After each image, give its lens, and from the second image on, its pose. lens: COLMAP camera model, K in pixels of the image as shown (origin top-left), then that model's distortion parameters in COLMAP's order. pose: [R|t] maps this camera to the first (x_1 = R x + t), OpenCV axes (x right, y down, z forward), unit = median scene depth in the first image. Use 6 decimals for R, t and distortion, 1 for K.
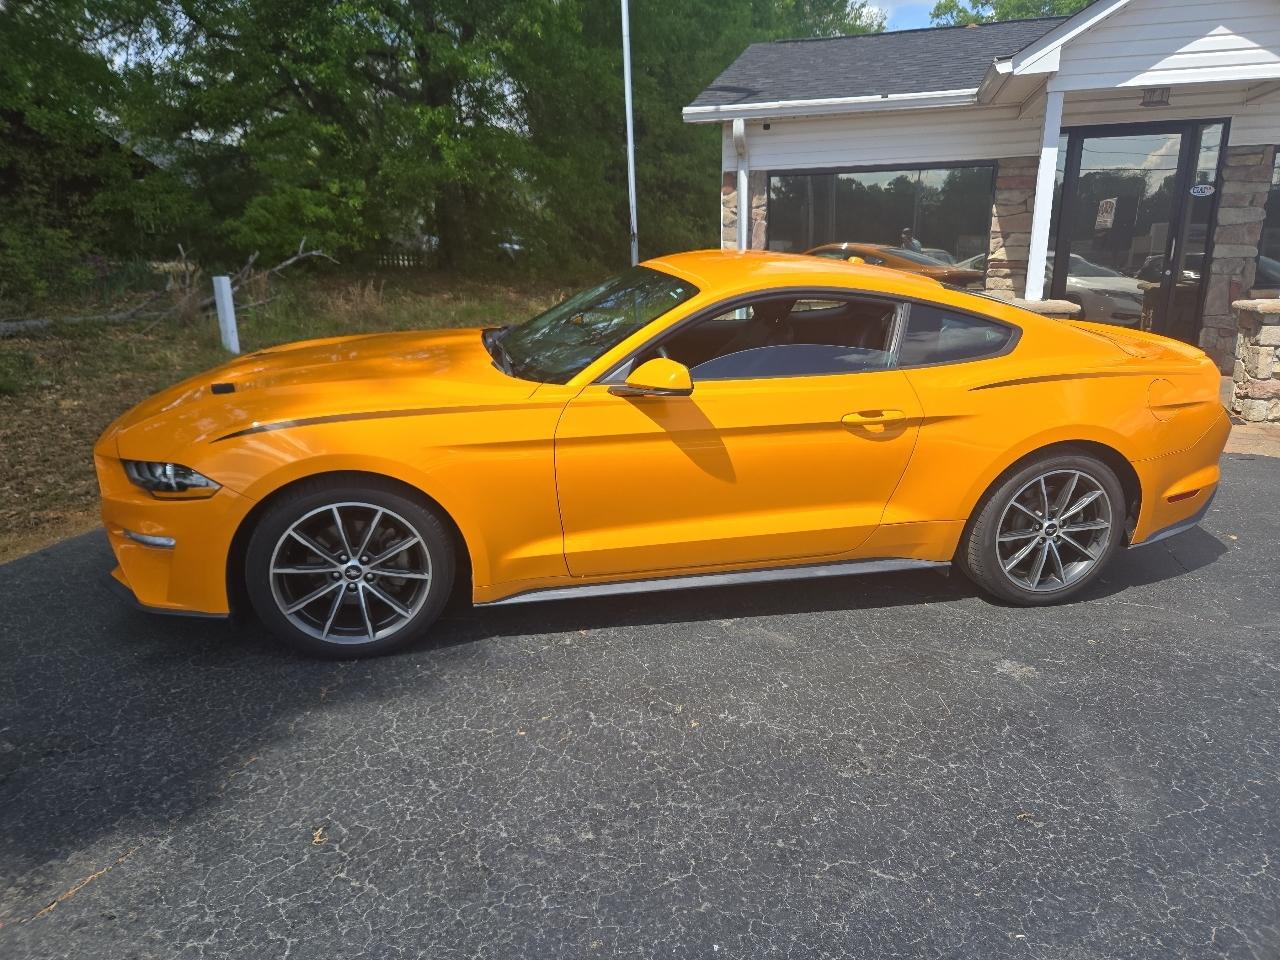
lens RADIAL K [[844.4, 0, 638.9], [0, 844.4, 471.5], [0, 0, 1]] dist [0.063252, -0.045950]
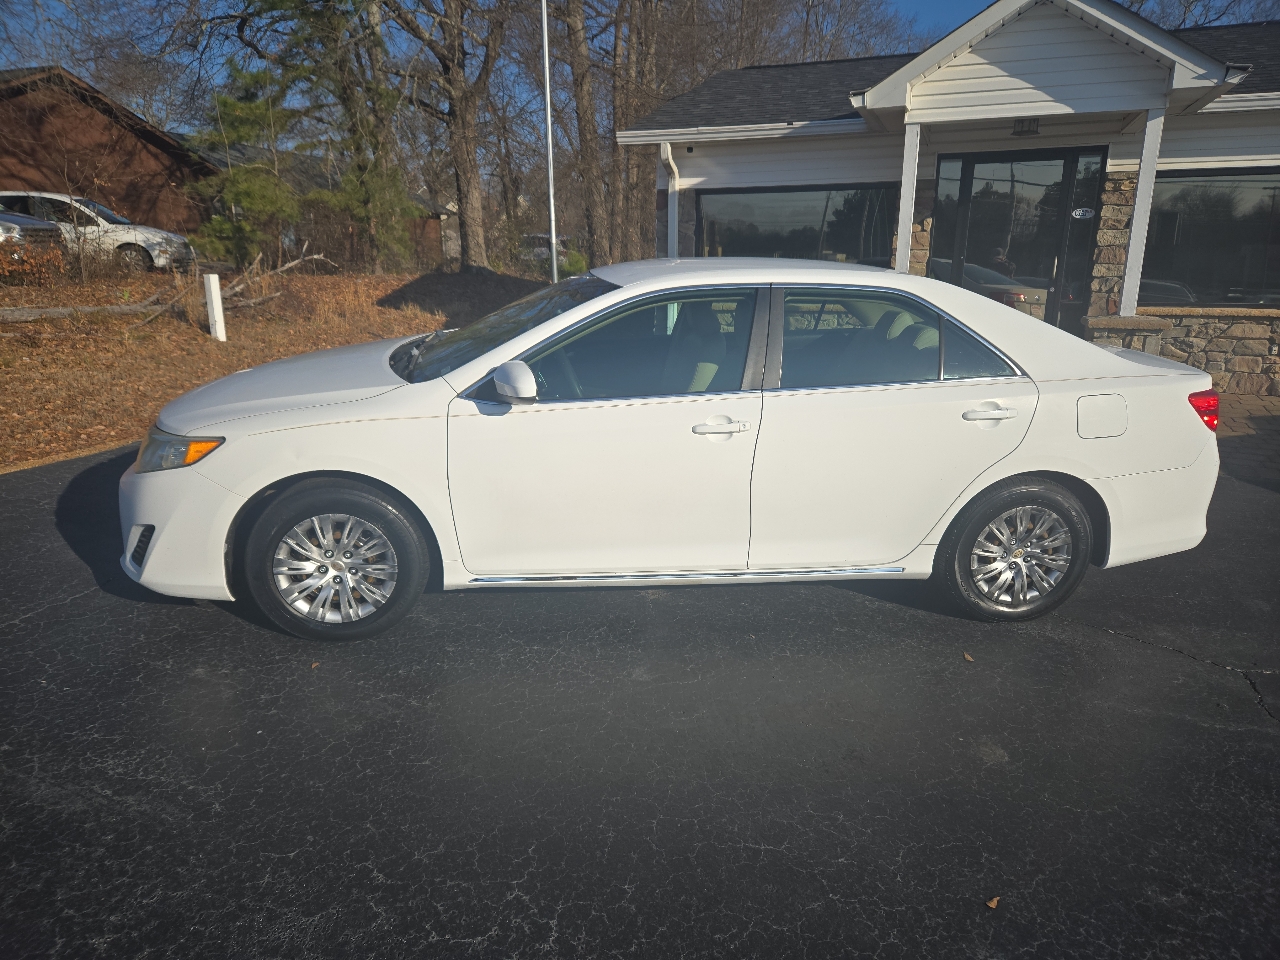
lens RADIAL K [[844.4, 0, 639.6], [0, 844.4, 469.4], [0, 0, 1]] dist [0.063252, -0.045950]
pose [[0.995727, 0.039231, -0.083598, 0.207516], [-0.040360, 0.999115, -0.011857, 0.025242], [0.083059, 0.015181, 0.996429, -0.099676]]
